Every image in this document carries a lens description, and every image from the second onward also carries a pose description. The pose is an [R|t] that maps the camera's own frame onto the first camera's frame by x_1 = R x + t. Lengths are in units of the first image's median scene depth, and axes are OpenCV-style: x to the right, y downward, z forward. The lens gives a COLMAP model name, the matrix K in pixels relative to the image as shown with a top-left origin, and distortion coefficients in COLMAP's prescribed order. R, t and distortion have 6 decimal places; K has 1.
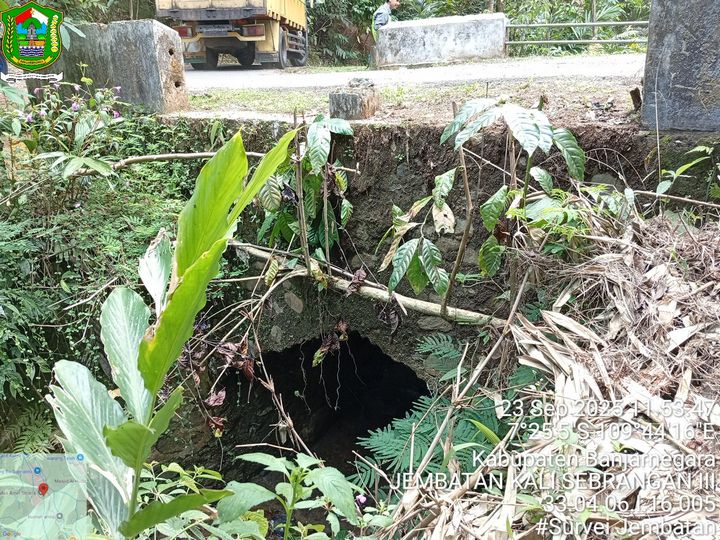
lens RADIAL K [[550.1, 0, 360.0], [0, 550.1, 270.0], [0, 0, 1]] dist [0.100363, -0.215704]
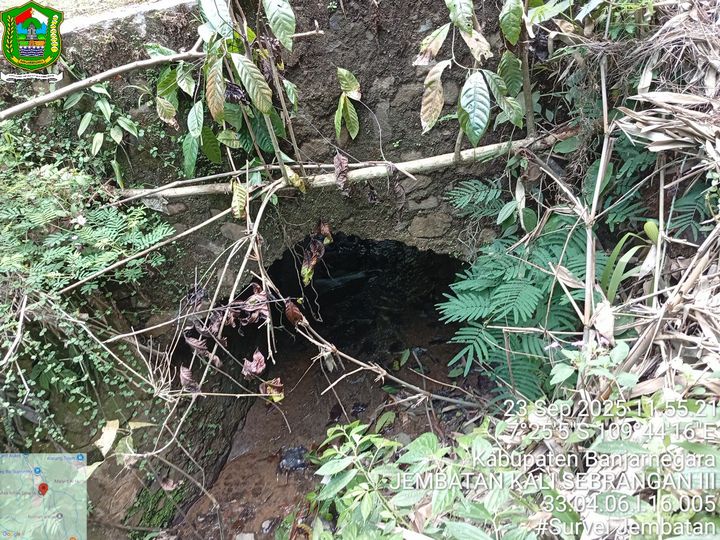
lens RADIAL K [[550.1, 0, 360.0], [0, 550.1, 270.0], [0, 0, 1]] dist [0.100363, -0.215704]
pose [[0.832959, -0.438017, 0.338112, -0.335673], [0.363621, 0.893883, 0.262207, -0.053035], [-0.417084, -0.095463, 0.903841, 0.189791]]
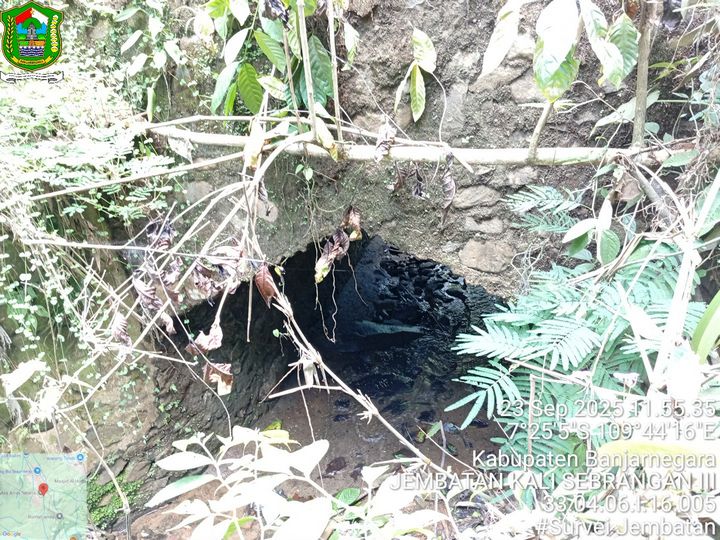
lens RADIAL K [[550.1, 0, 360.0], [0, 550.1, 270.0], [0, 0, 1]] dist [0.100363, -0.215704]
pose [[0.960295, -0.155325, 0.231750, -0.219582], [0.137662, 0.986324, 0.090636, 0.112000], [-0.242658, -0.055134, 0.968544, 0.315811]]
